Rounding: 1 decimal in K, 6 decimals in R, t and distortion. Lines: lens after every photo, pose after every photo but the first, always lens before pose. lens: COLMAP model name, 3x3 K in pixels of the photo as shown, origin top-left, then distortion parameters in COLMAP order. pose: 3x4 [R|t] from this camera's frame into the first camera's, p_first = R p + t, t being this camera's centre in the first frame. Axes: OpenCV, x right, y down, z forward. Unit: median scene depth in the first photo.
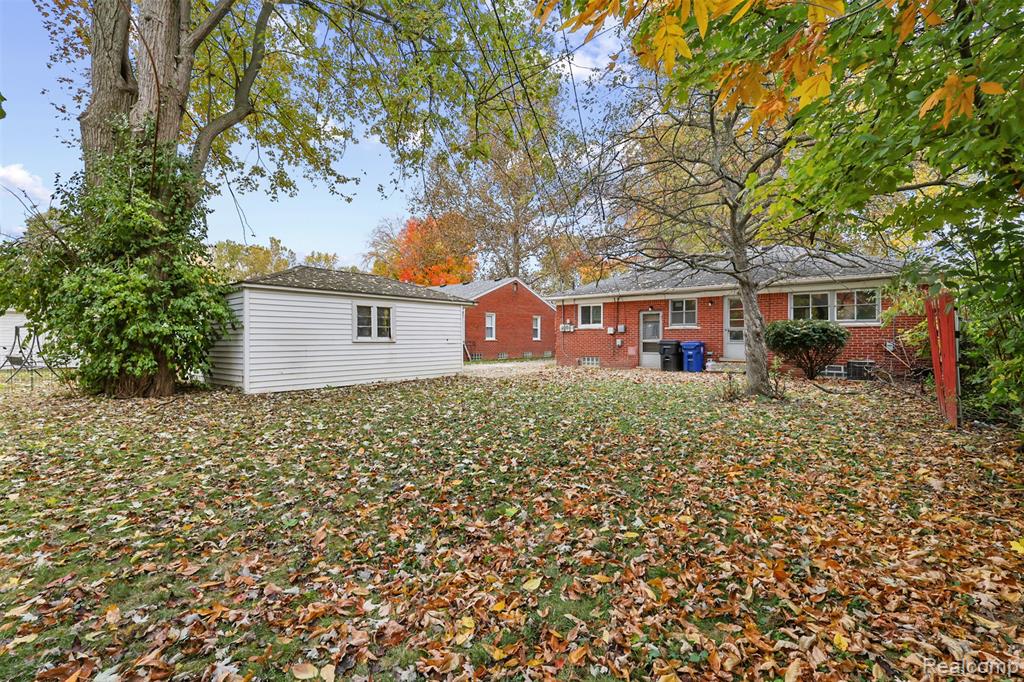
lens RADIAL K [[446.7, 0, 510.2], [0, 446.7, 340.5], [0, 0, 1]] dist [0.001019, 0.000055]
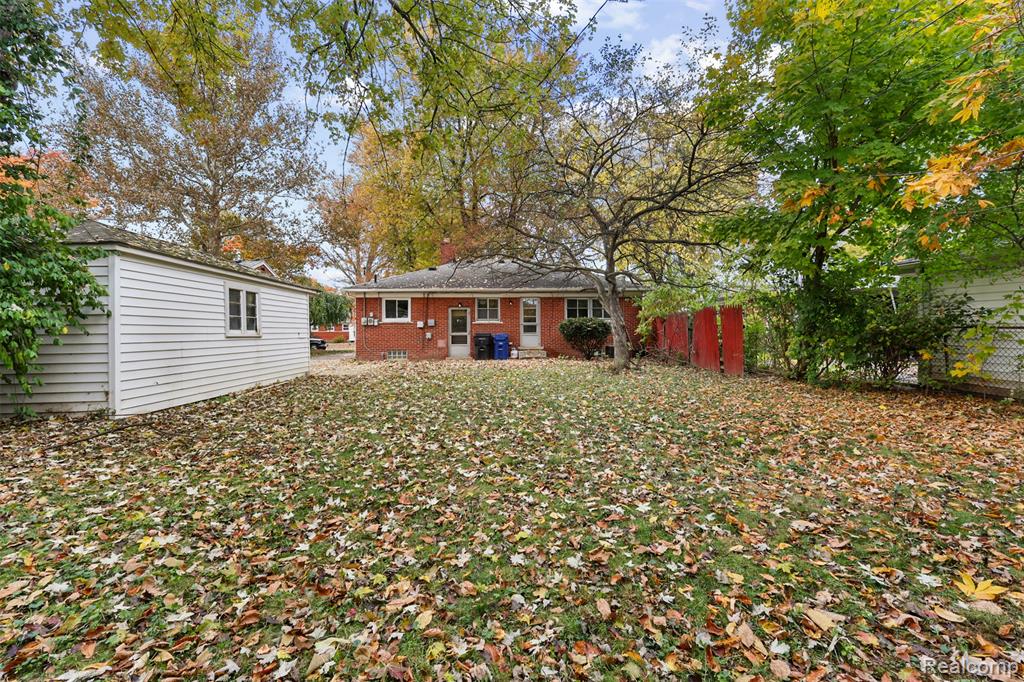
lens RADIAL K [[446.7, 0, 510.5], [0, 446.7, 336.2], [0, 0, 1]] dist [0.001019, 0.000055]
pose [[0.742784, -0.010054, 0.669456, -0.366714], [0.008967, 0.999947, 0.005068, 0.002273], [-0.669471, 0.002238, 0.742835, 0.091370]]
